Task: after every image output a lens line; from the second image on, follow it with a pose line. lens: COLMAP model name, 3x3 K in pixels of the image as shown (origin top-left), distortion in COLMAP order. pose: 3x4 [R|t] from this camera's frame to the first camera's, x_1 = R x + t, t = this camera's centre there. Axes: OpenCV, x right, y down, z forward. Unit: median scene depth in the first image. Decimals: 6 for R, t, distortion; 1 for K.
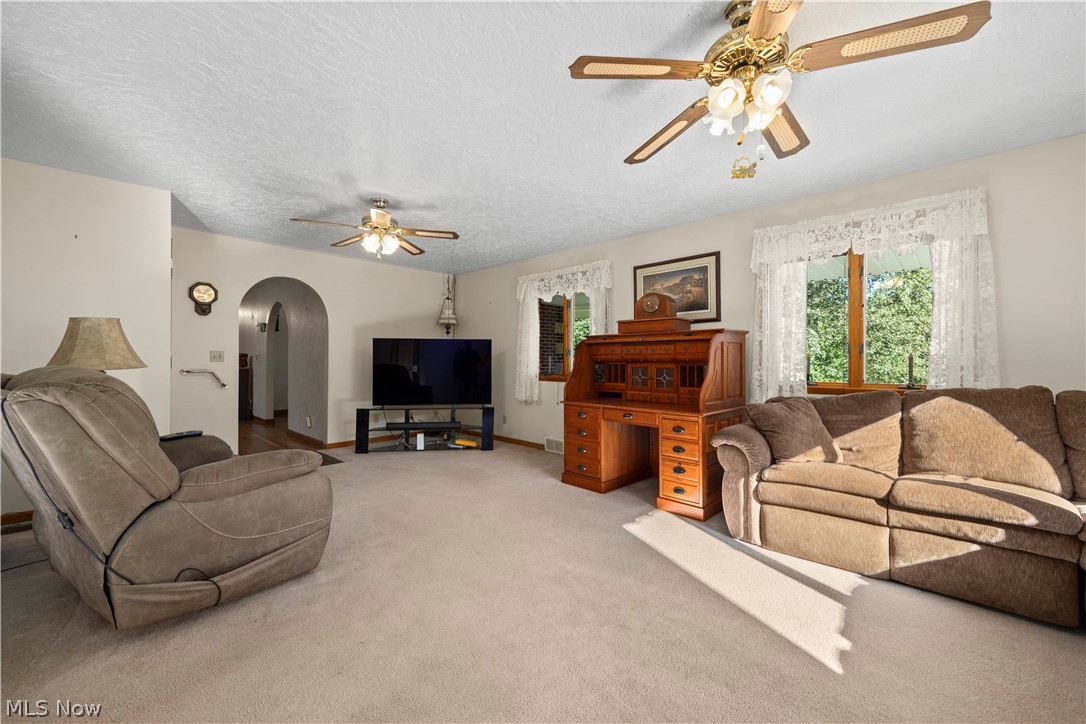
lens RADIAL K [[444.4, 0, 537.4], [0, 444.4, 367.0], [0, 0, 1]] dist [0.007750, -0.001941]
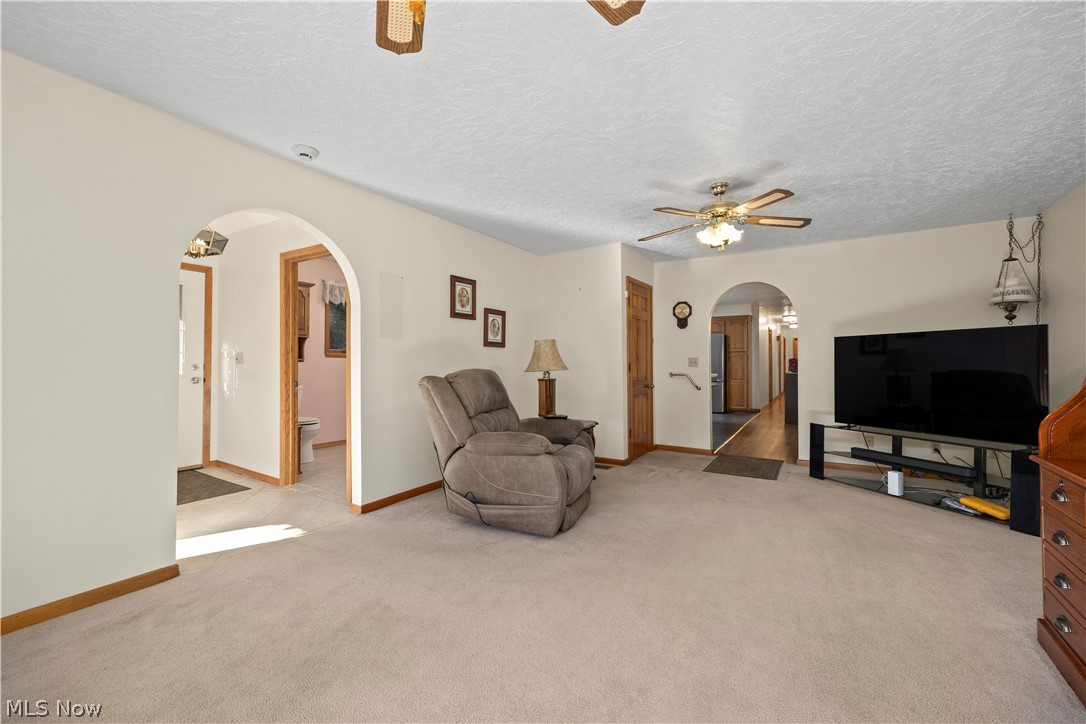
lens RADIAL K [[444.4, 0, 539.5], [0, 444.4, 364.7], [0, 0, 1]] dist [0.007750, -0.001941]
pose [[0.192582, -0.003558, -0.981274, 0.365165], [-0.012644, 0.999901, -0.006107, -0.004569], [0.981199, 0.013583, 0.192518, 0.387978]]
